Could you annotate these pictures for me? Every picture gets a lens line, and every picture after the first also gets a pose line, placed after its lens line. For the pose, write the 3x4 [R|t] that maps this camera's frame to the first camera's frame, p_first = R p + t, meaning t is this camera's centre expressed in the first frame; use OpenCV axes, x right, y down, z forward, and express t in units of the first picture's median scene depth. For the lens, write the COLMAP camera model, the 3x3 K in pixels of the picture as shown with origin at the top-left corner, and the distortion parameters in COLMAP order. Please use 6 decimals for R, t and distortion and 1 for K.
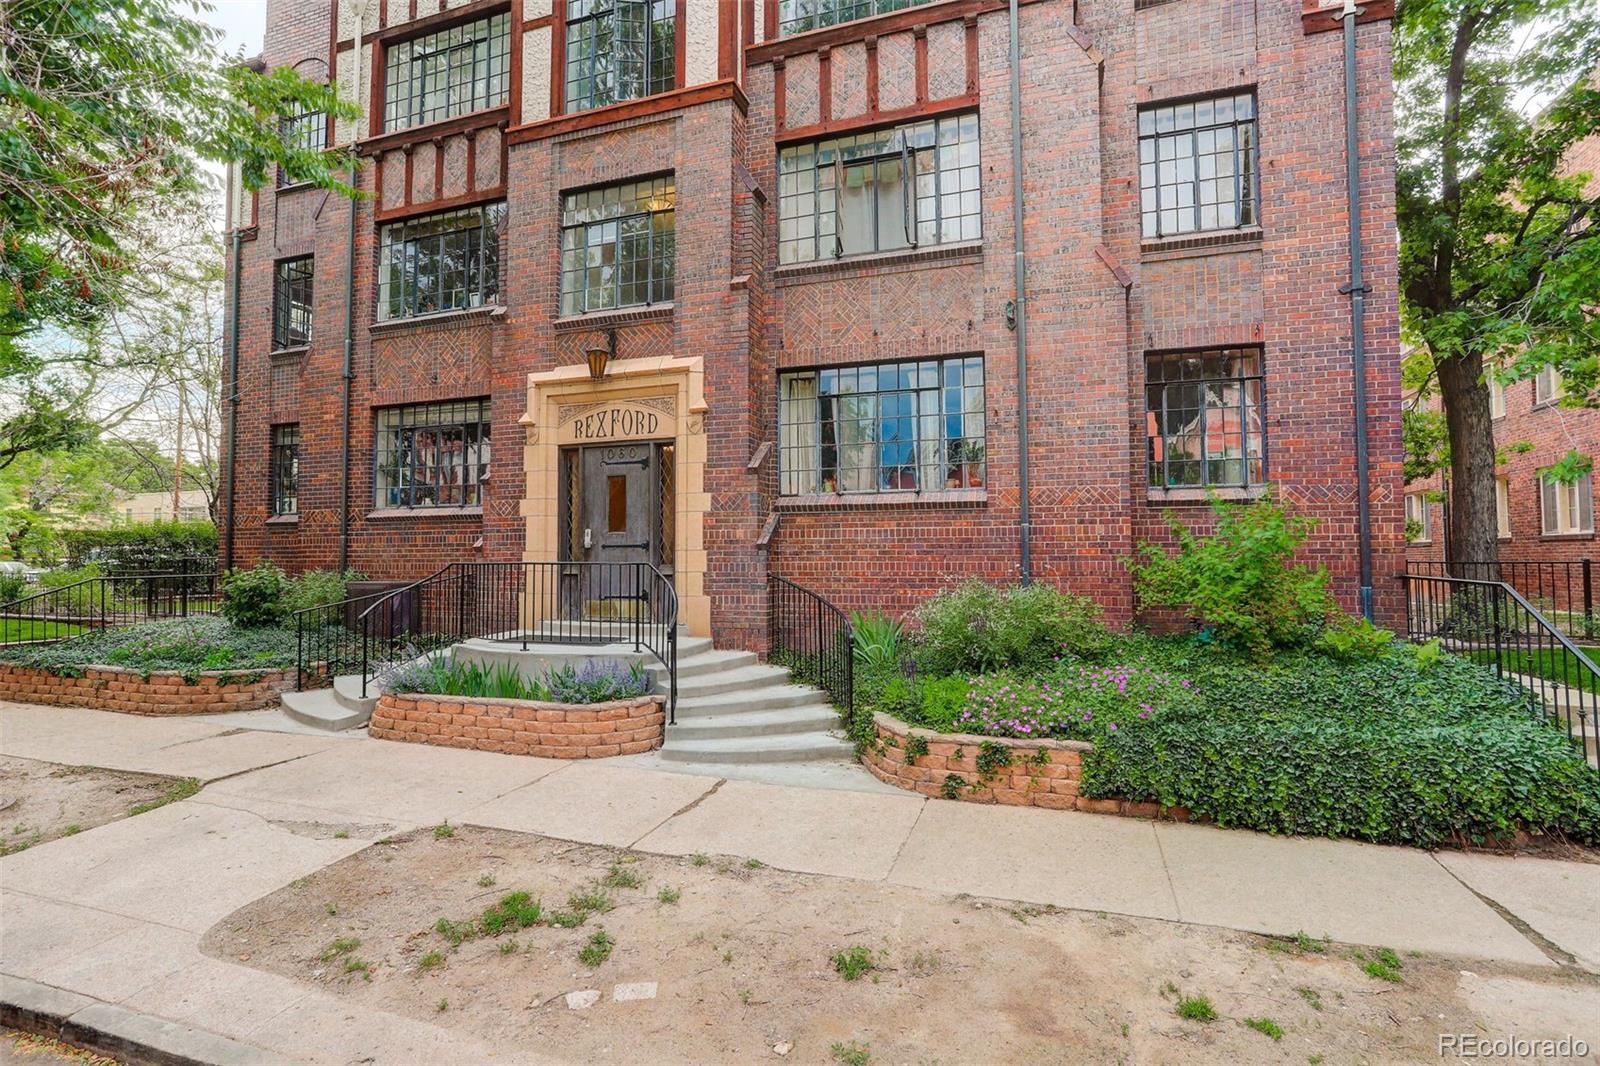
lens RADIAL K [[796.5, 0, 787.6], [0, 796.5, 531.6], [0, 0, 1]] dist [-0.078740, 0.047549]
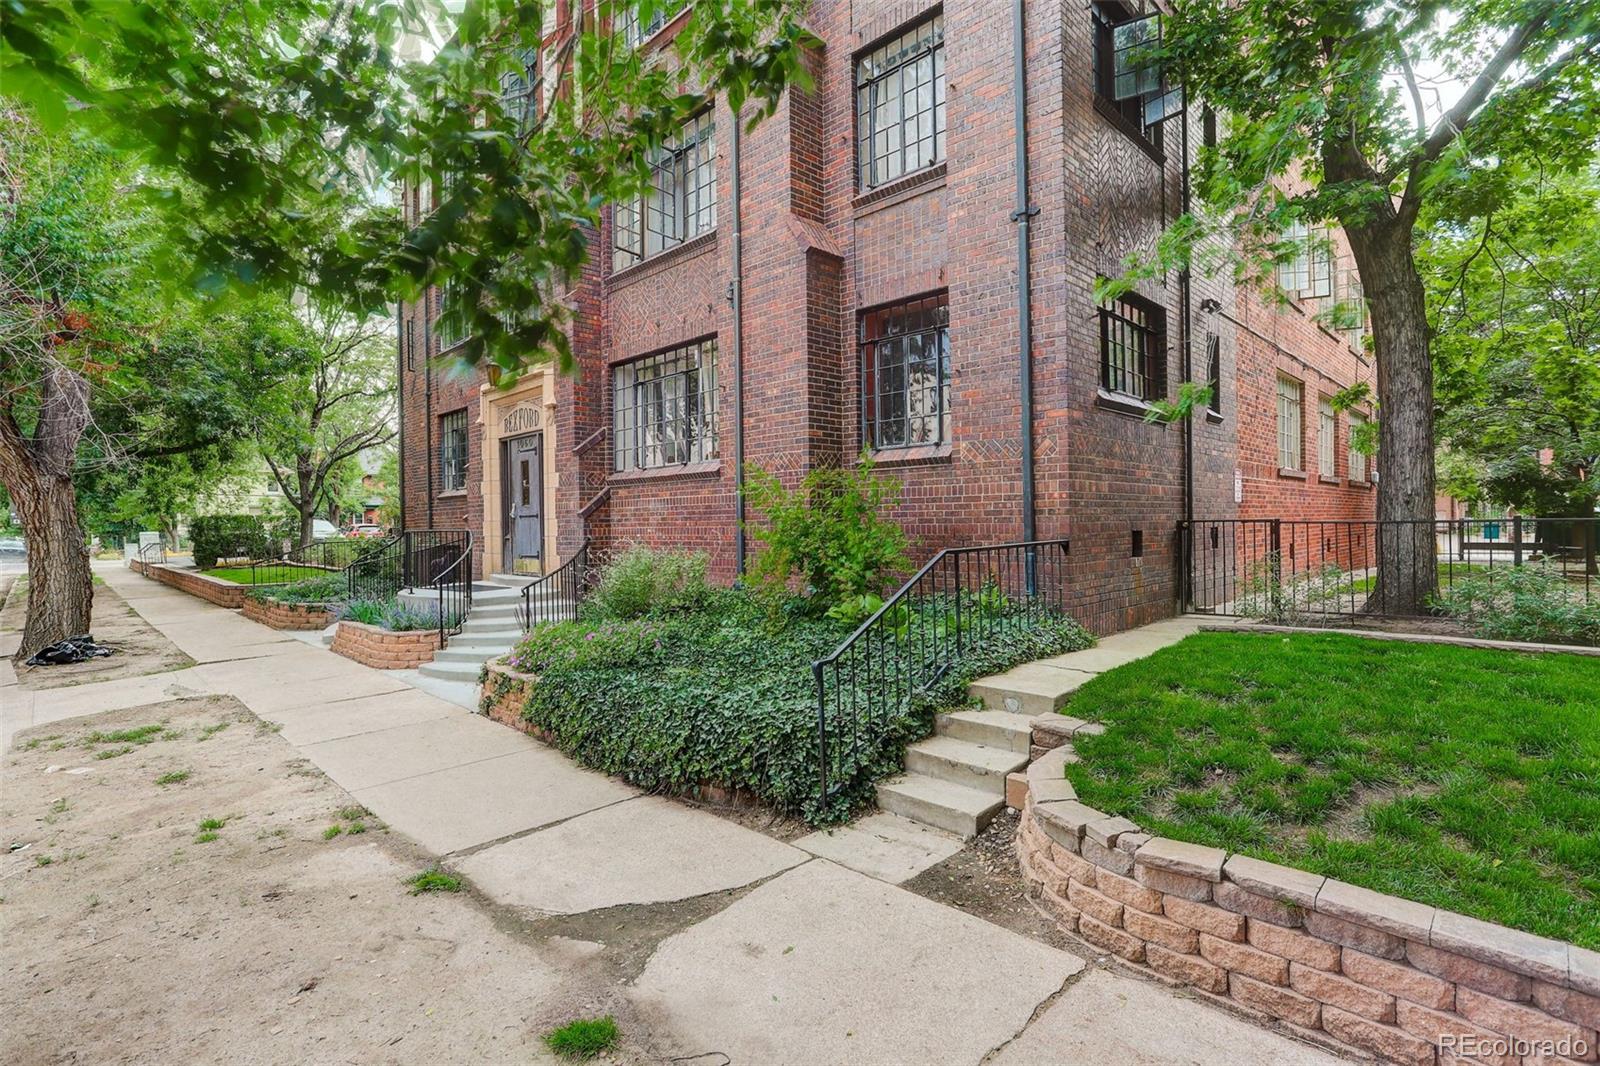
lens RADIAL K [[785.7, 0, 767.6], [0, 785.7, 542.3], [0, 0, 1]] dist [-0.101120, 0.072650]
pose [[0.893307, -0.000933, -0.449445, 0.760902], [0.030312, 0.997846, 0.058175, -0.001235], [0.448423, -0.065592, 0.891412, 0.060976]]
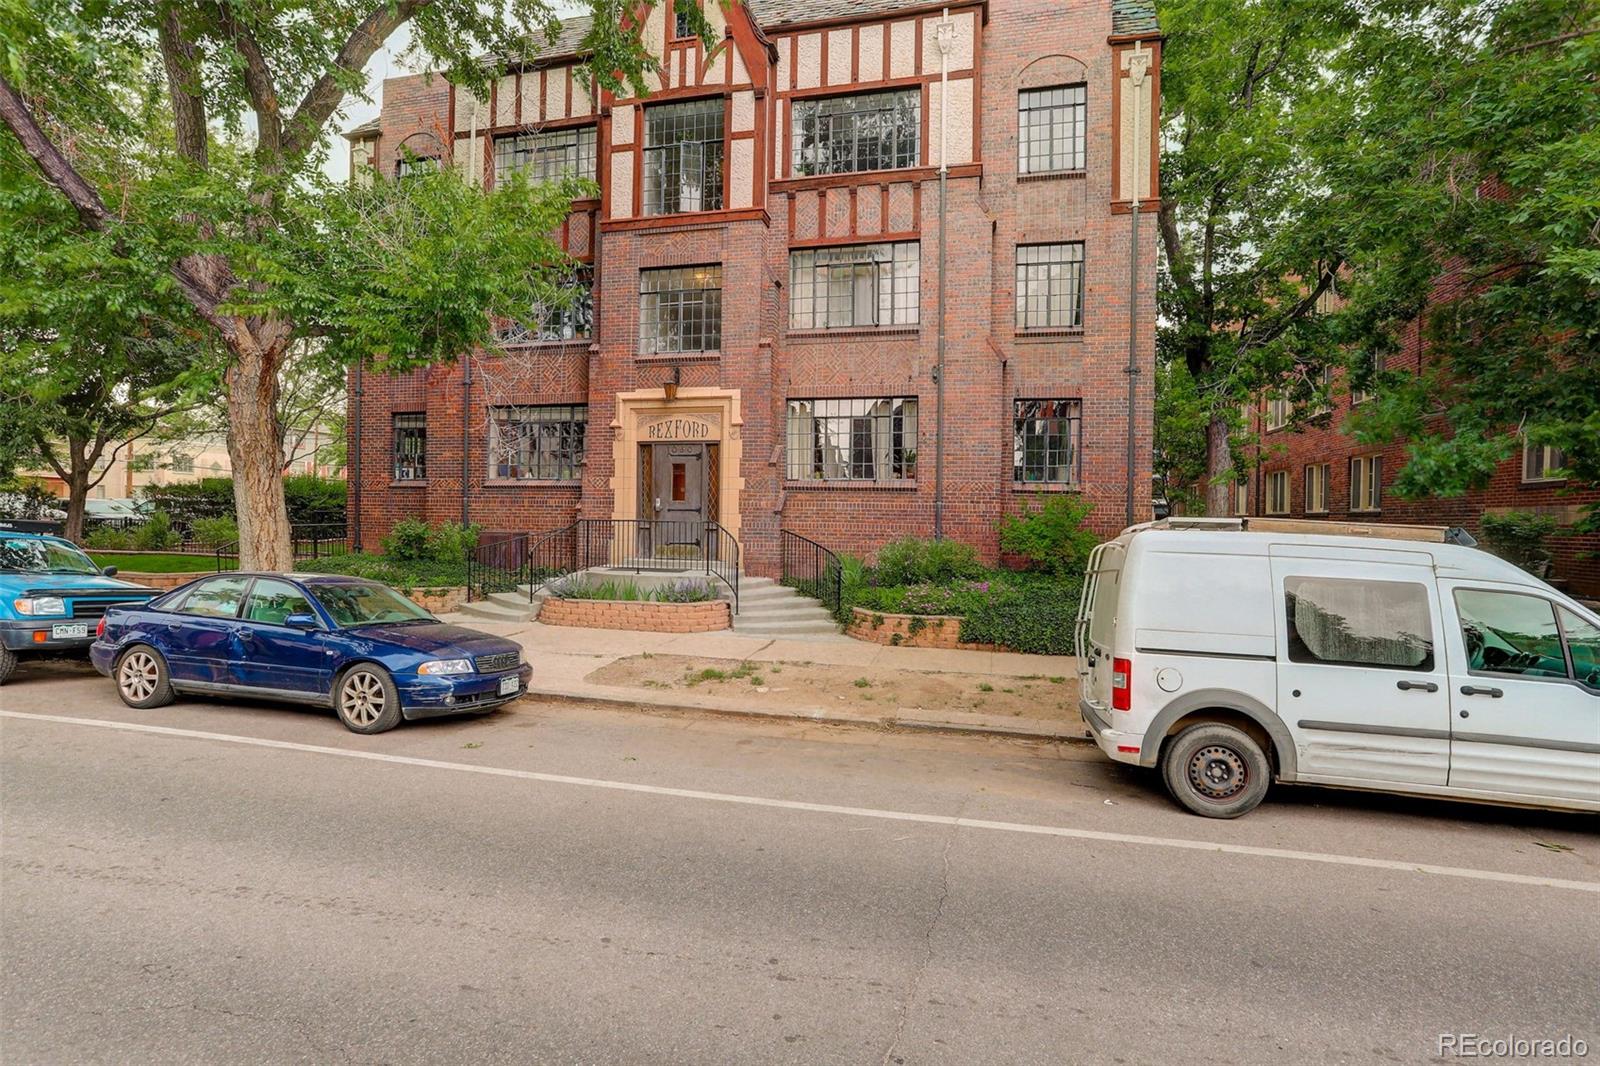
lens RADIAL K [[796.5, 0, 787.6], [0, 796.5, 531.6], [0, 0, 1]] dist [-0.078740, 0.047549]
pose [[0.995856, 0.016388, 0.089453, -0.155521], [-0.021218, 0.998352, 0.053314, -0.028573], [-0.088432, -0.054991, 0.994563, -0.599440]]
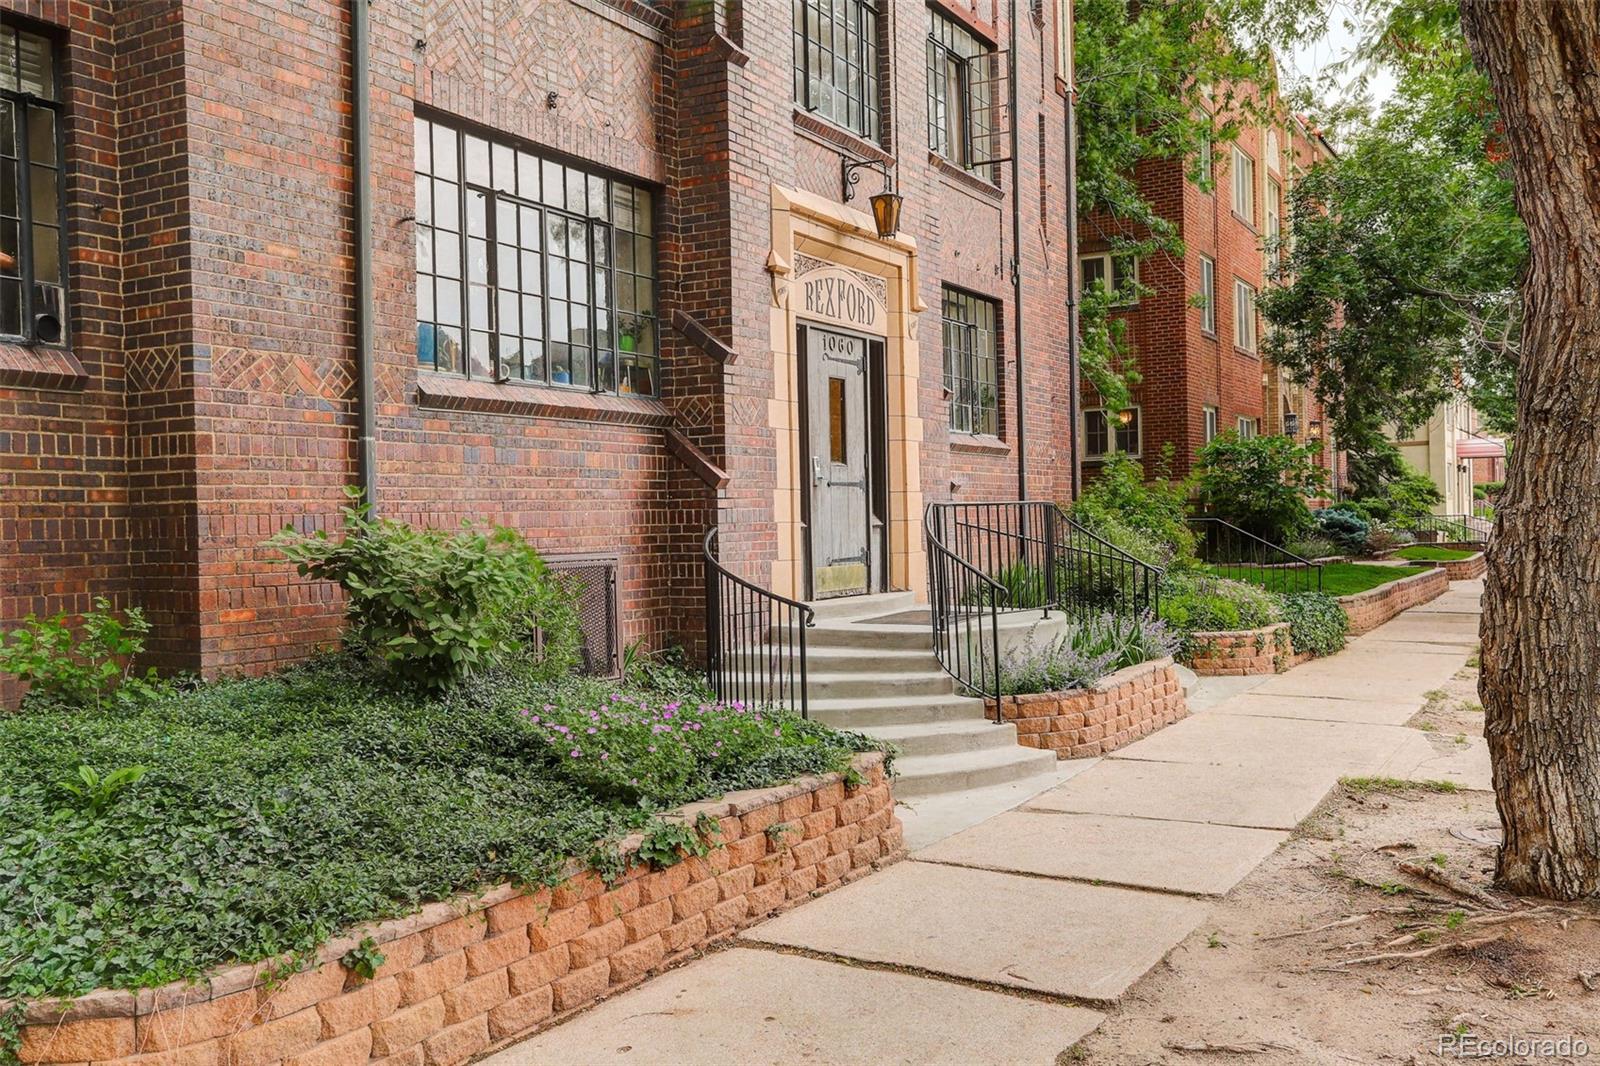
lens RADIAL K [[1400.4, 0, 773.0], [0, 1400.4, 536.3], [0, 0, 1]] dist [-0.001255, 0.065622]
pose [[0.207792, -0.009084, 0.978131, -1.516807], [-0.015022, 0.999809, 0.012476, 0.052609], [-0.978058, -0.017286, 0.207616, 0.886637]]
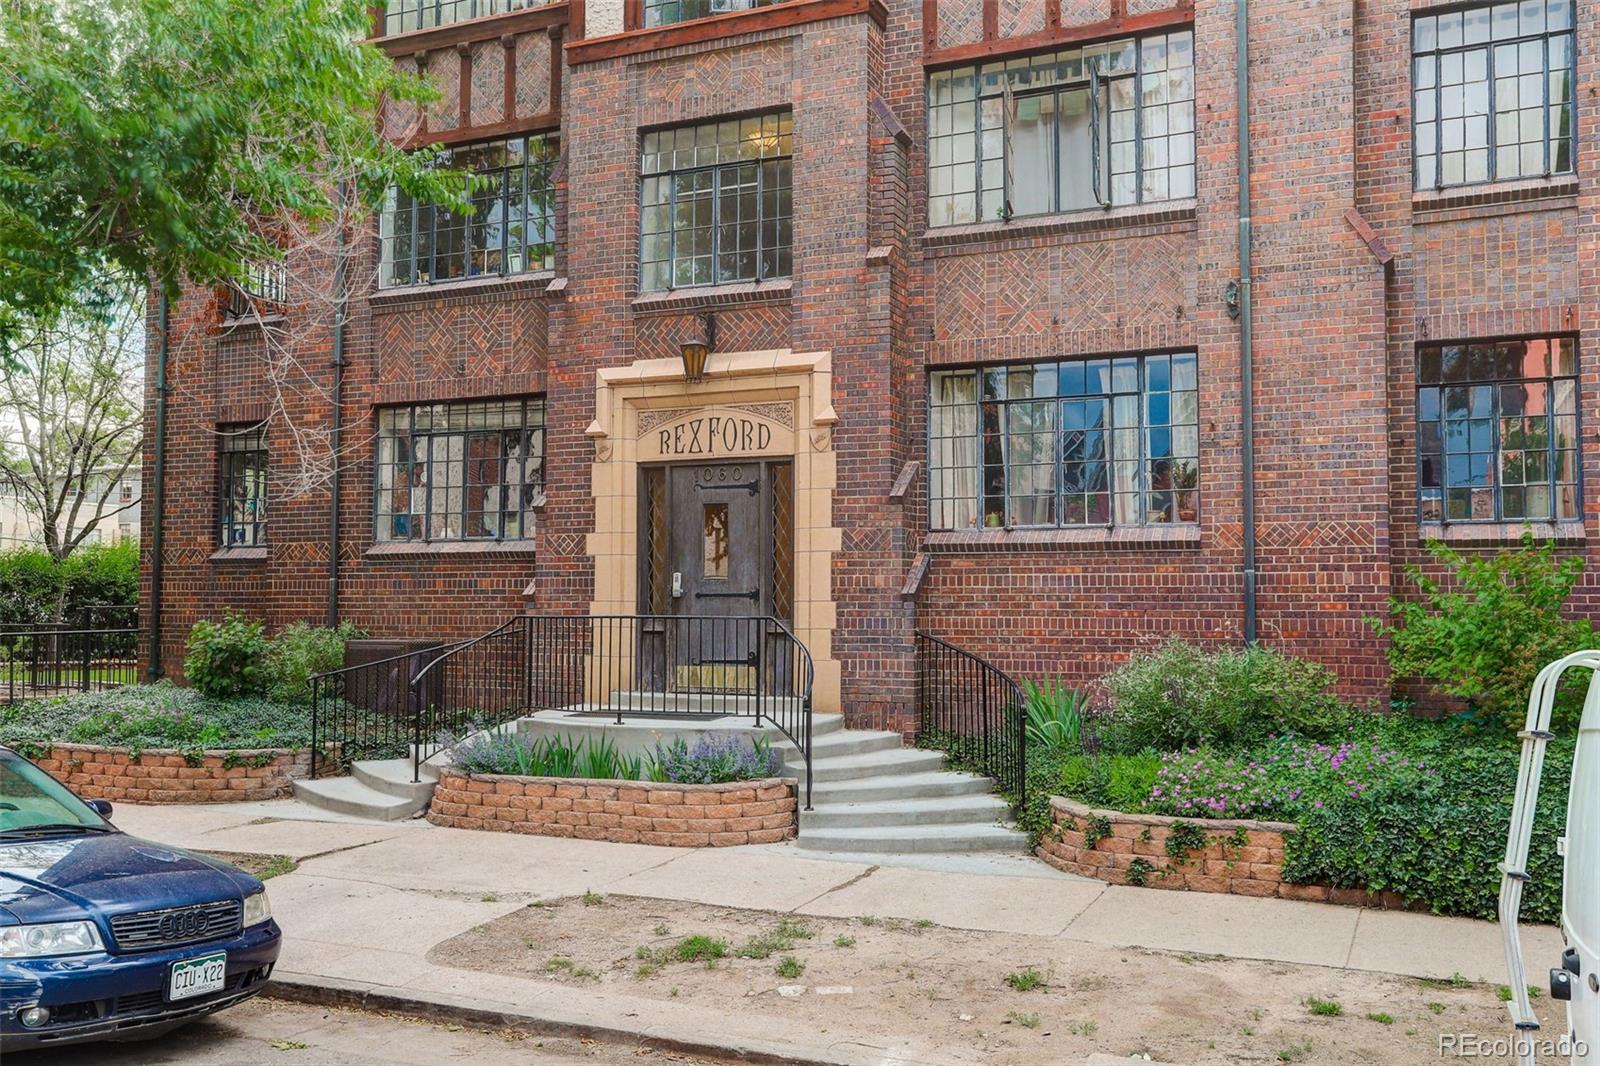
lens RADIAL K [[1440.4, 0, 772.9], [0, 1440.4, 531.7], [0, 0, 1]] dist [-0.028260, 0.097195]
pose [[0.995618, 0.000939, -0.093511, -0.032382], [-0.002764, 0.999808, -0.019388, -0.017722], [0.093475, 0.019562, 0.995429, -0.424806]]
